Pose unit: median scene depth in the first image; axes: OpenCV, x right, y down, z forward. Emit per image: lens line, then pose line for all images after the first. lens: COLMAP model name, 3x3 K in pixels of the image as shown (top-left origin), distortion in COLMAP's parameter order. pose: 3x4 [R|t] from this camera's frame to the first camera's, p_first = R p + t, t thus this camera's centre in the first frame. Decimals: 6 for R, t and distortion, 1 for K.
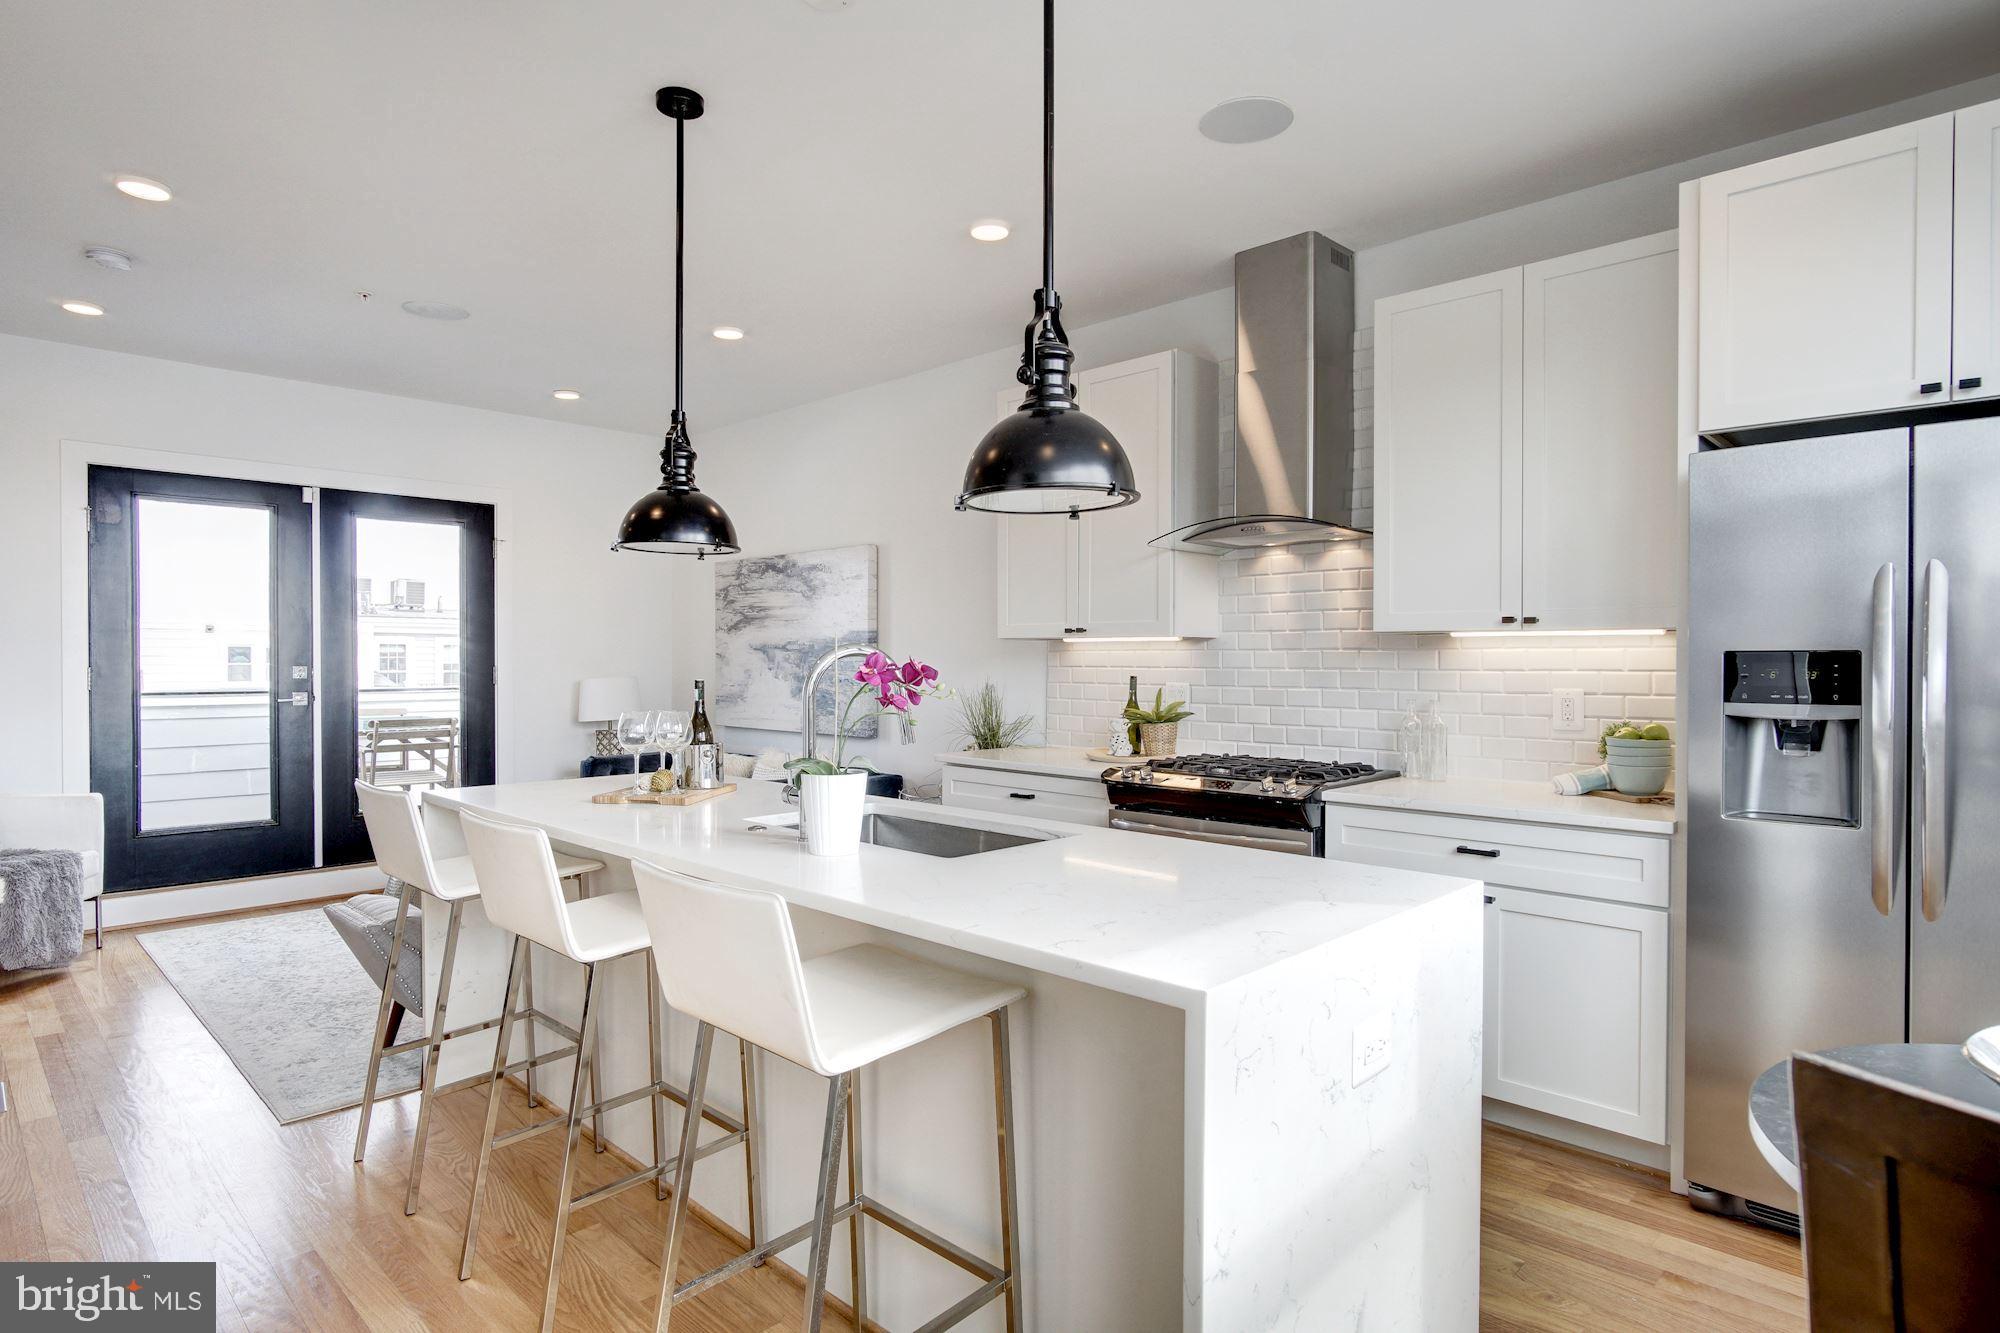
lens RADIAL K [[1079.7, 0, 990.9], [0, 1079.7, 667.3], [0, 0, 1]] dist [-0.016032, 0.007009]
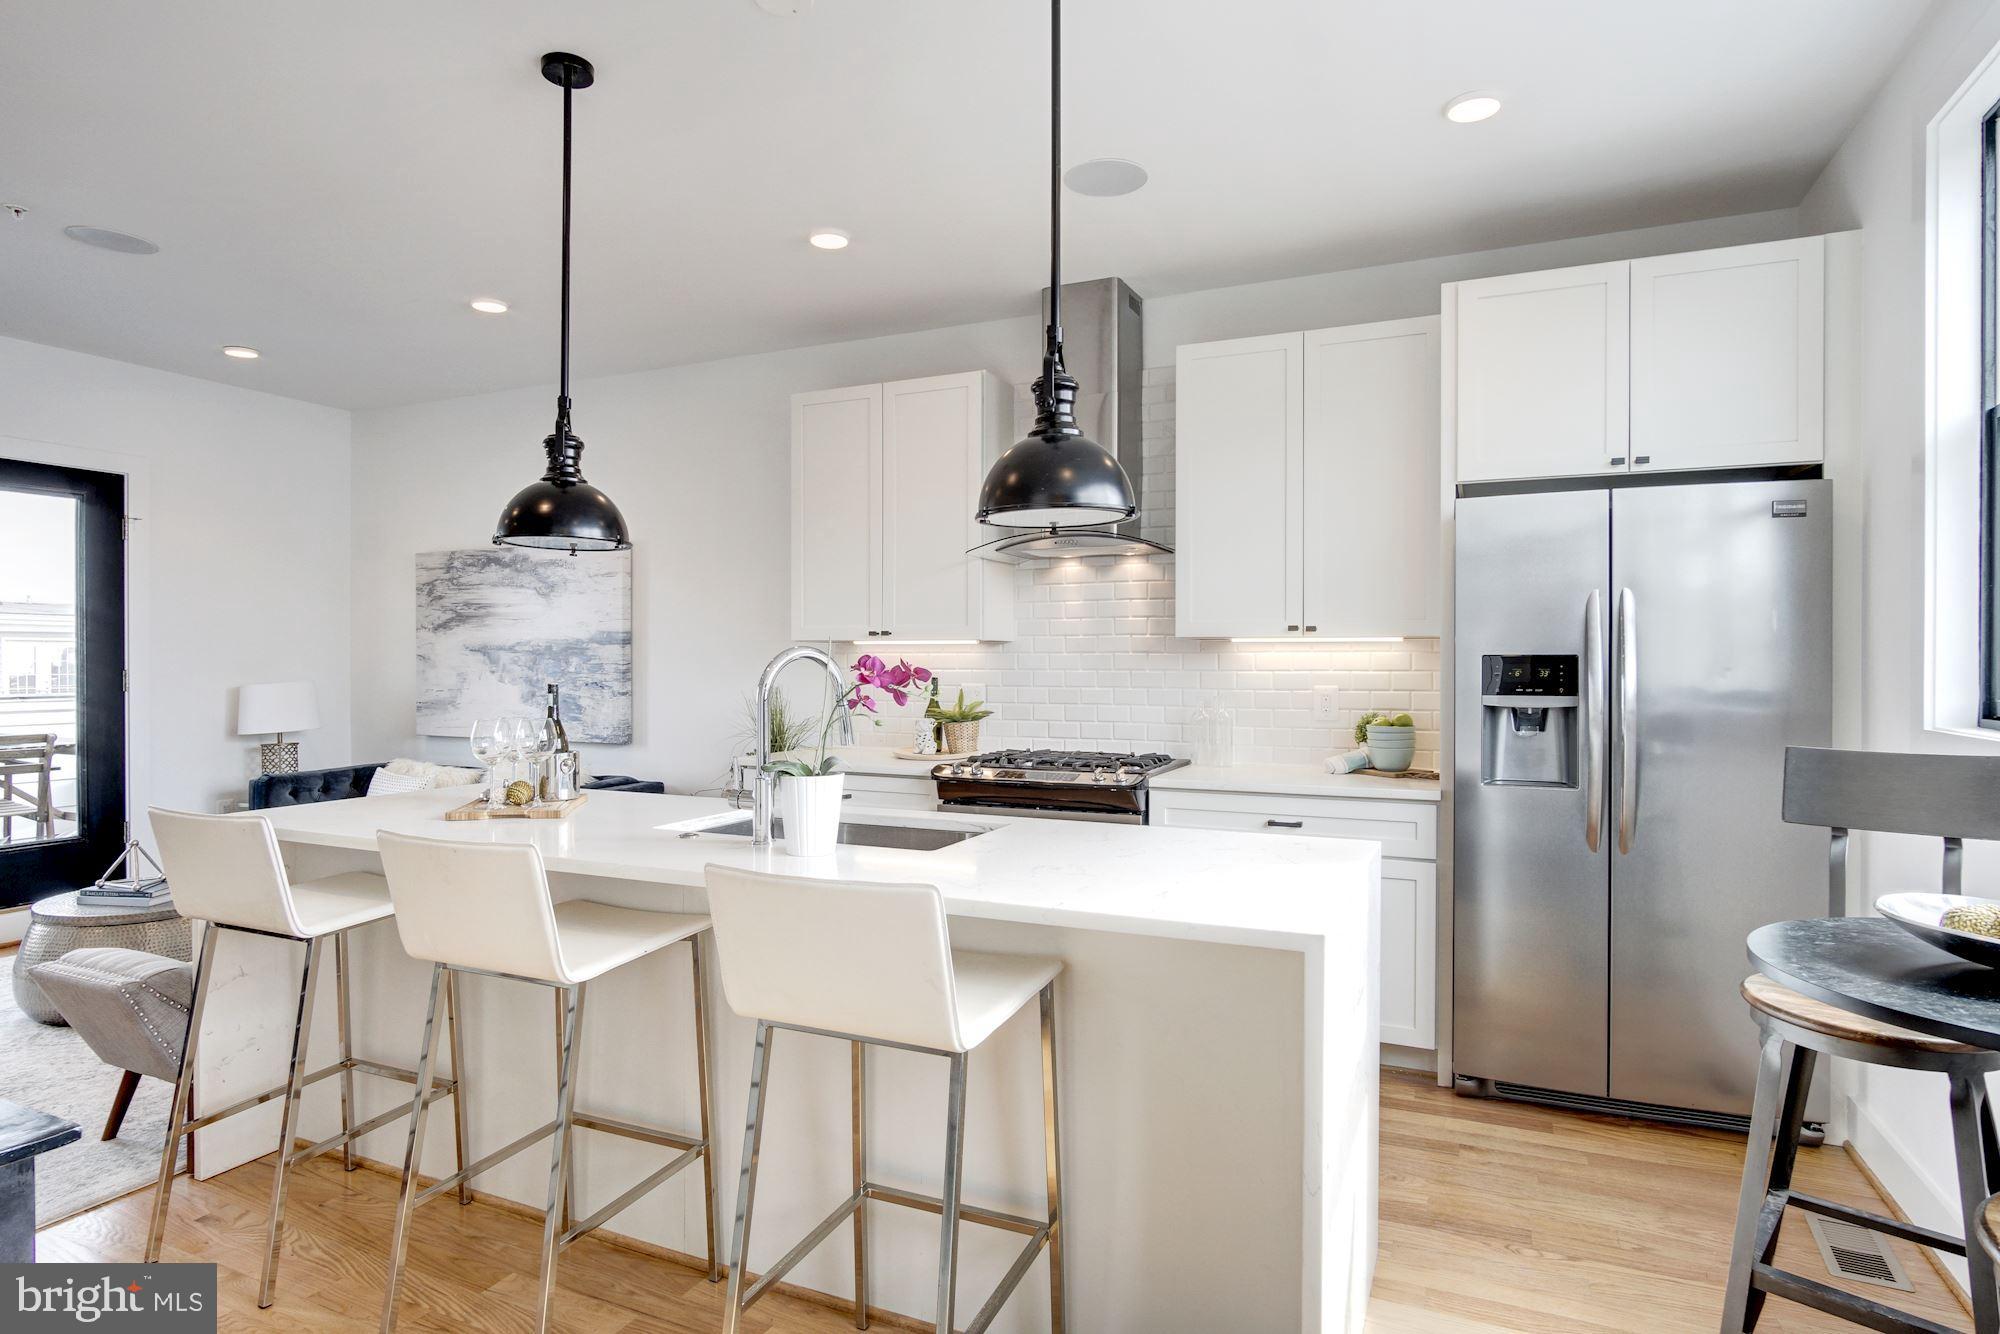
lens RADIAL K [[1079.7, 0, 996.9], [0, 1079.7, 664.2], [0, 0, 1]] dist [-0.016032, 0.007009]
pose [[0.940661, -0.001421, 0.339344, -0.238364], [0.002987, 0.999987, -0.004094, -0.000451], [-0.339334, 0.004865, 0.940654, -0.008601]]
